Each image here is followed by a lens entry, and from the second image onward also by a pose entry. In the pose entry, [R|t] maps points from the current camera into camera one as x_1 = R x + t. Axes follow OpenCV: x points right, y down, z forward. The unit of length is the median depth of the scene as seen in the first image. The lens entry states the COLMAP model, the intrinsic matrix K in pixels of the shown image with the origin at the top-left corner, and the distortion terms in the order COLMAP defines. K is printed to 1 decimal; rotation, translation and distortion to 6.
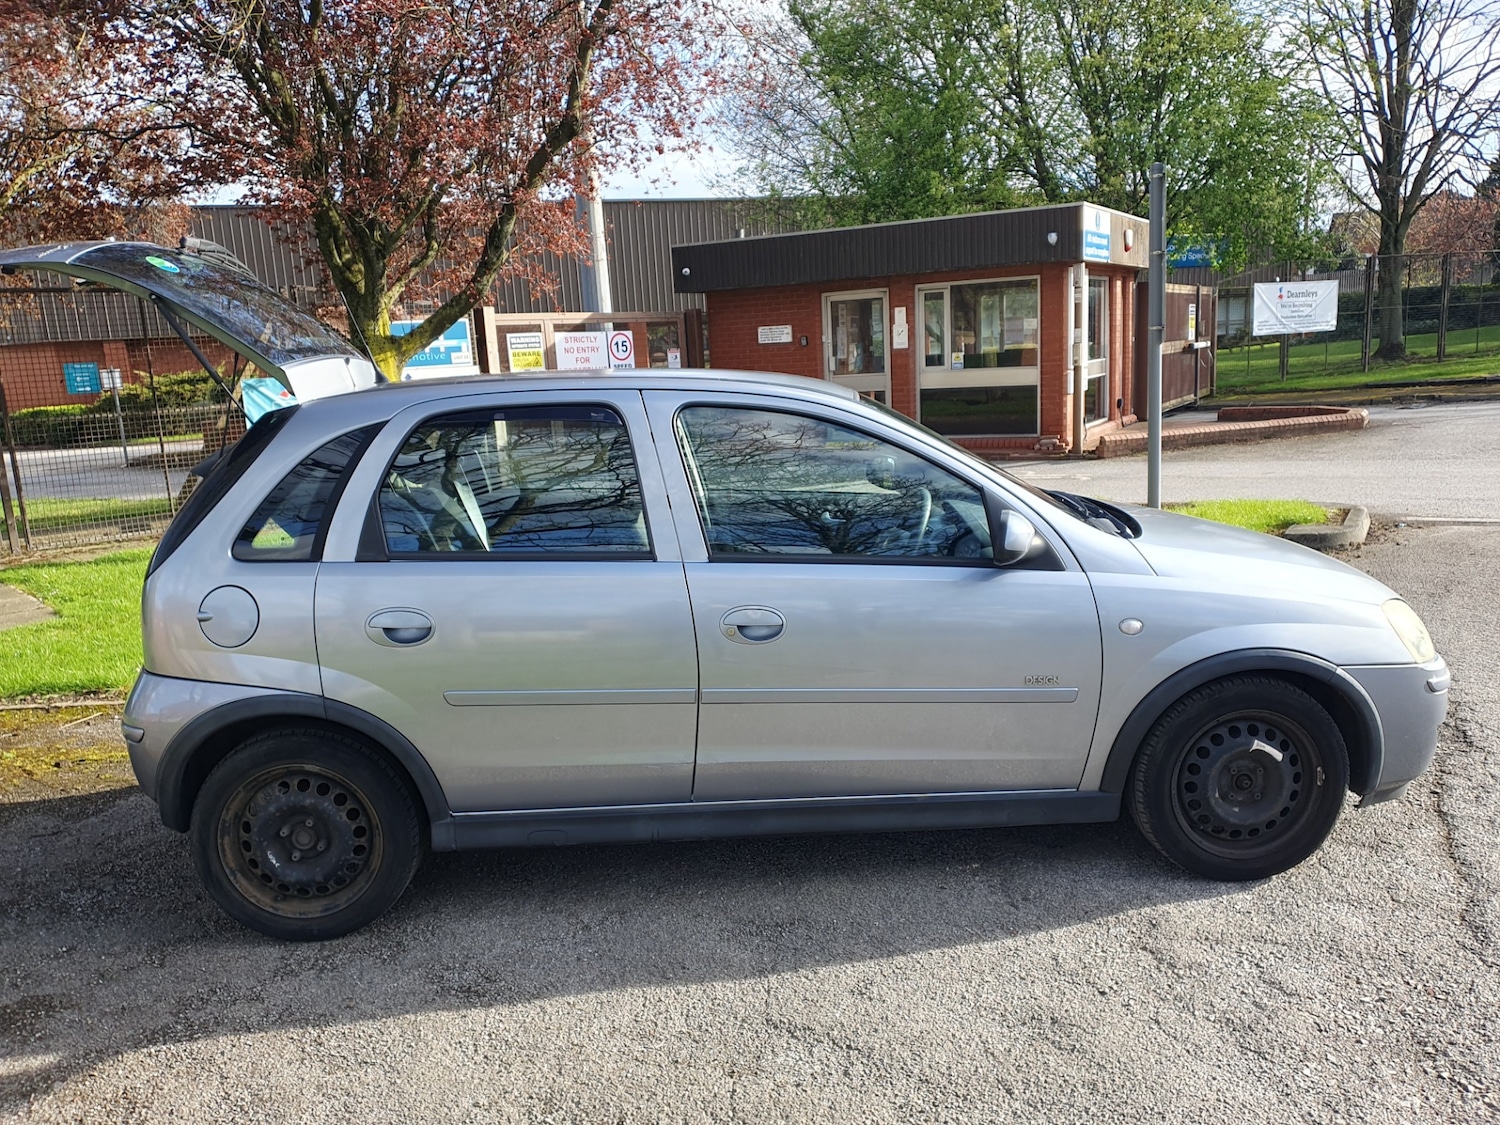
lens RADIAL K [[1176.6, 0, 760.0], [0, 1176.6, 570.2], [0, 0, 1]] dist [0.042615, -0.047233]
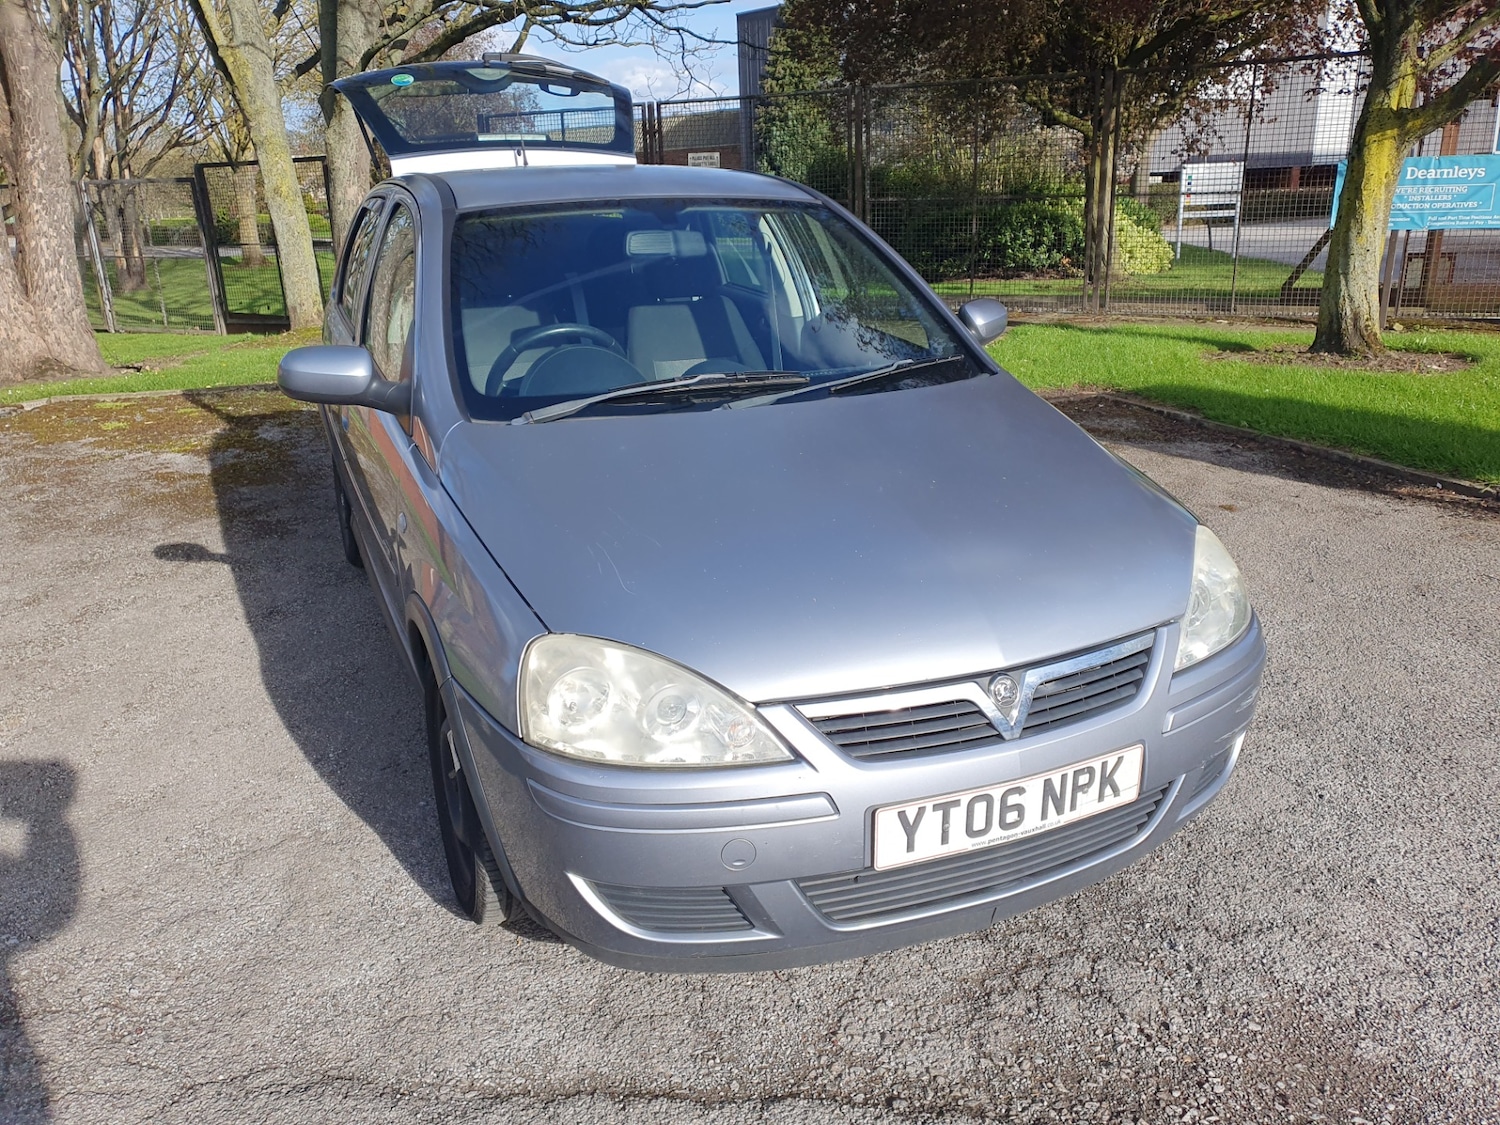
lens RADIAL K [[1165.8, 0, 751.5], [0, 1165.8, 581.2], [0, 0, 1]] dist [0.096536, -0.182358]
pose [[0.349507, 0.337775, -0.873930, 1.070694], [-0.164347, 0.940395, 0.297737, -0.181400], [0.922407, 0.039566, 0.384187, 0.885933]]
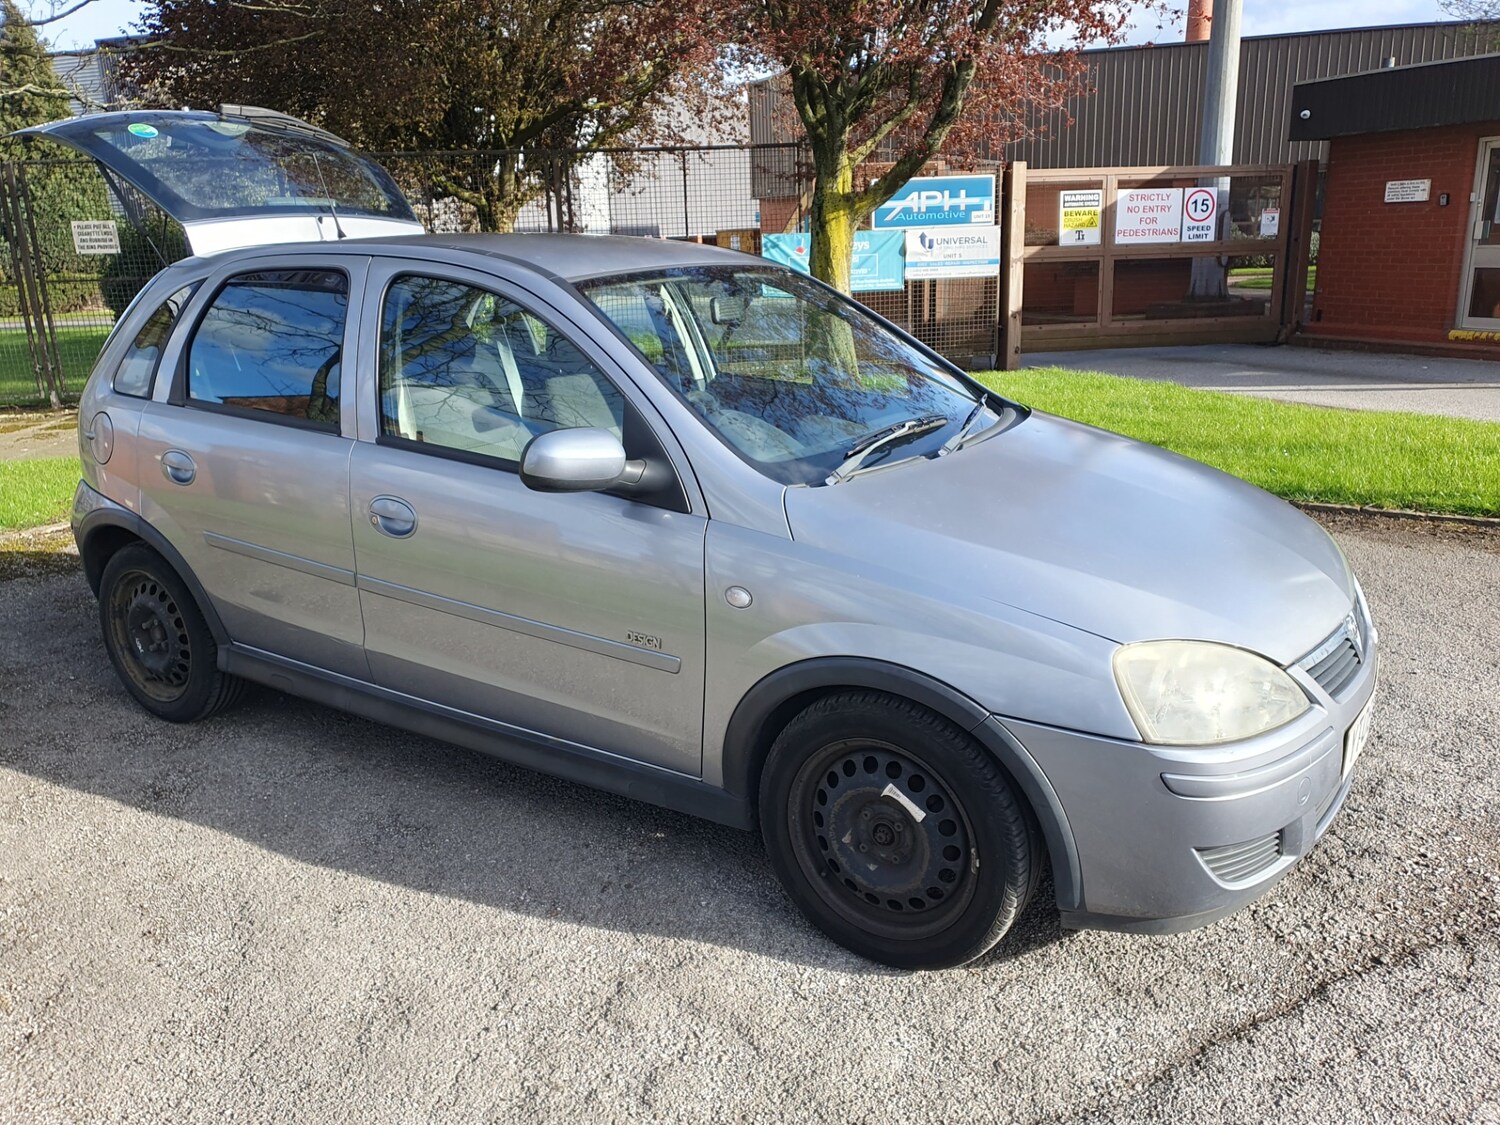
lens RADIAL K [[1176.6, 0, 760.0], [0, 1176.6, 570.2], [0, 0, 1]] dist [0.042615, -0.047233]
pose [[0.814947, 0.184784, -0.549287, 0.722373], [-0.120778, 0.981147, 0.150873, -0.084389], [0.566810, -0.056612, 0.821901, 0.366317]]
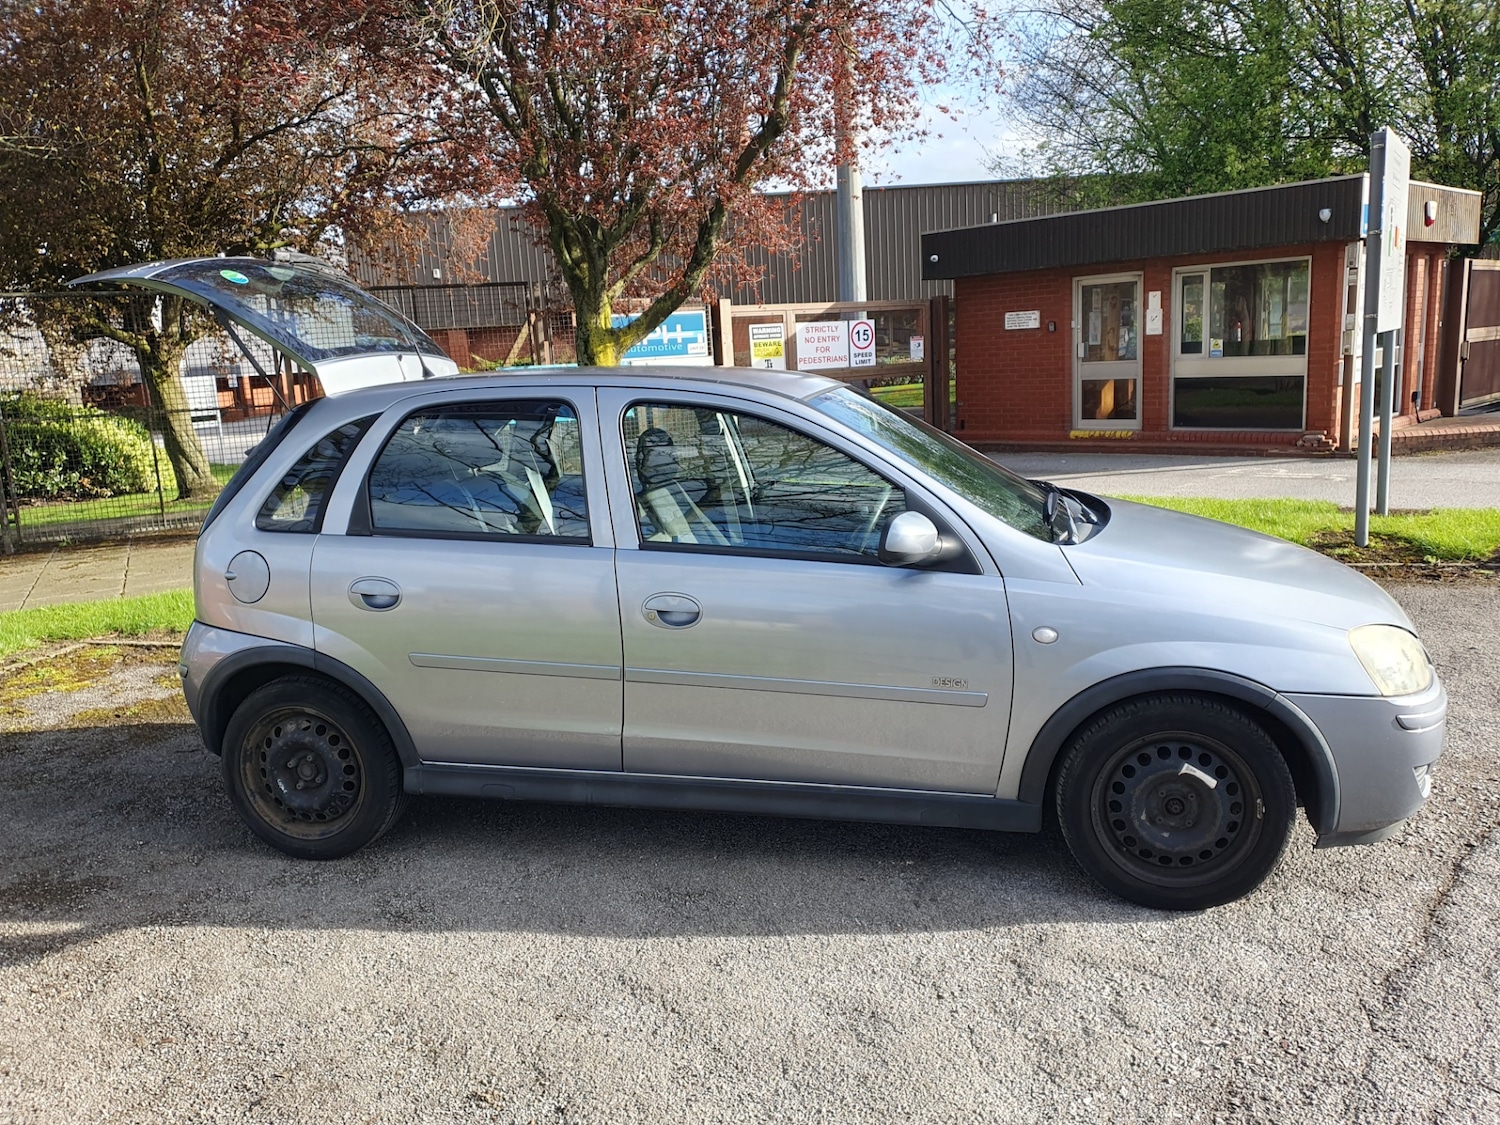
lens RADIAL K [[1165.8, 0, 751.5], [0, 1165.8, 581.2], [0, 0, 1]] dist [0.096536, -0.182358]
pose [[0.963229, 0.052527, -0.263499, 0.322962], [-0.046853, 0.998516, 0.027776, -0.011999], [0.264567, -0.014409, 0.964260, 0.002487]]
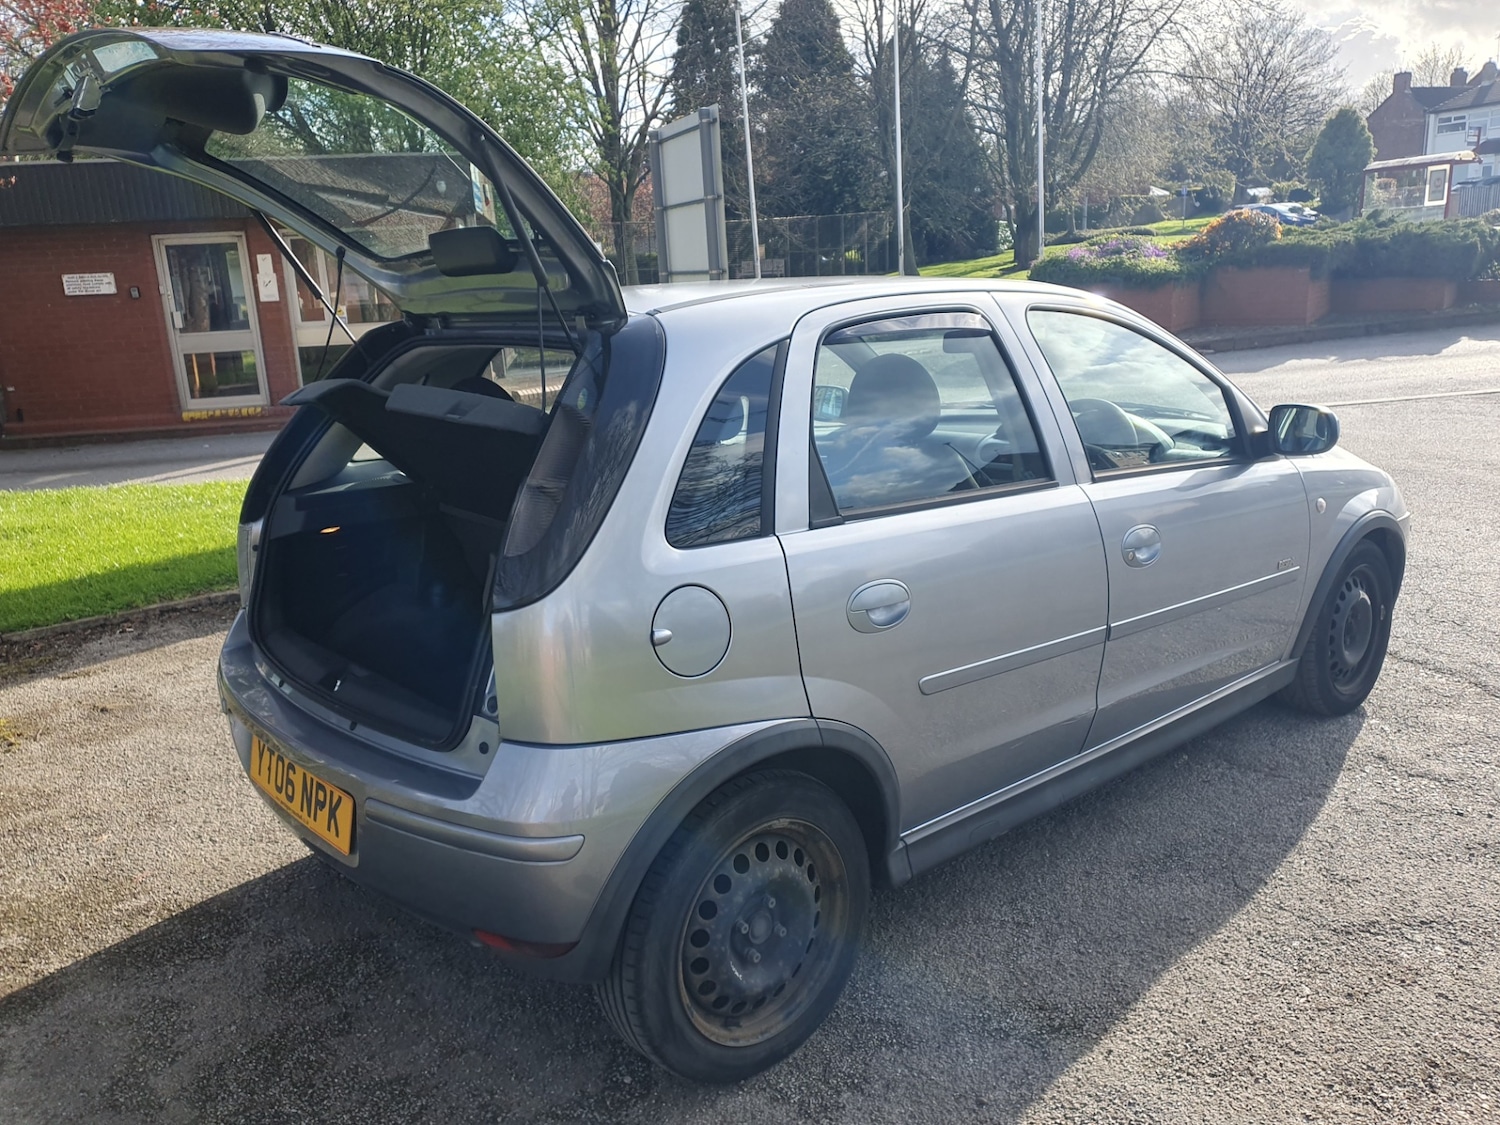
lens RADIAL K [[1195.2, 0, 750.0], [0, 1195.2, 562.5], [0, 0, 1]] dist [0.004004, 0.002861]
pose [[0.781849, -0.136205, 0.608408, -0.776308], [0.125230, 0.990265, 0.060763, -0.032951], [-0.610761, 0.028683, 0.791295, 0.423483]]
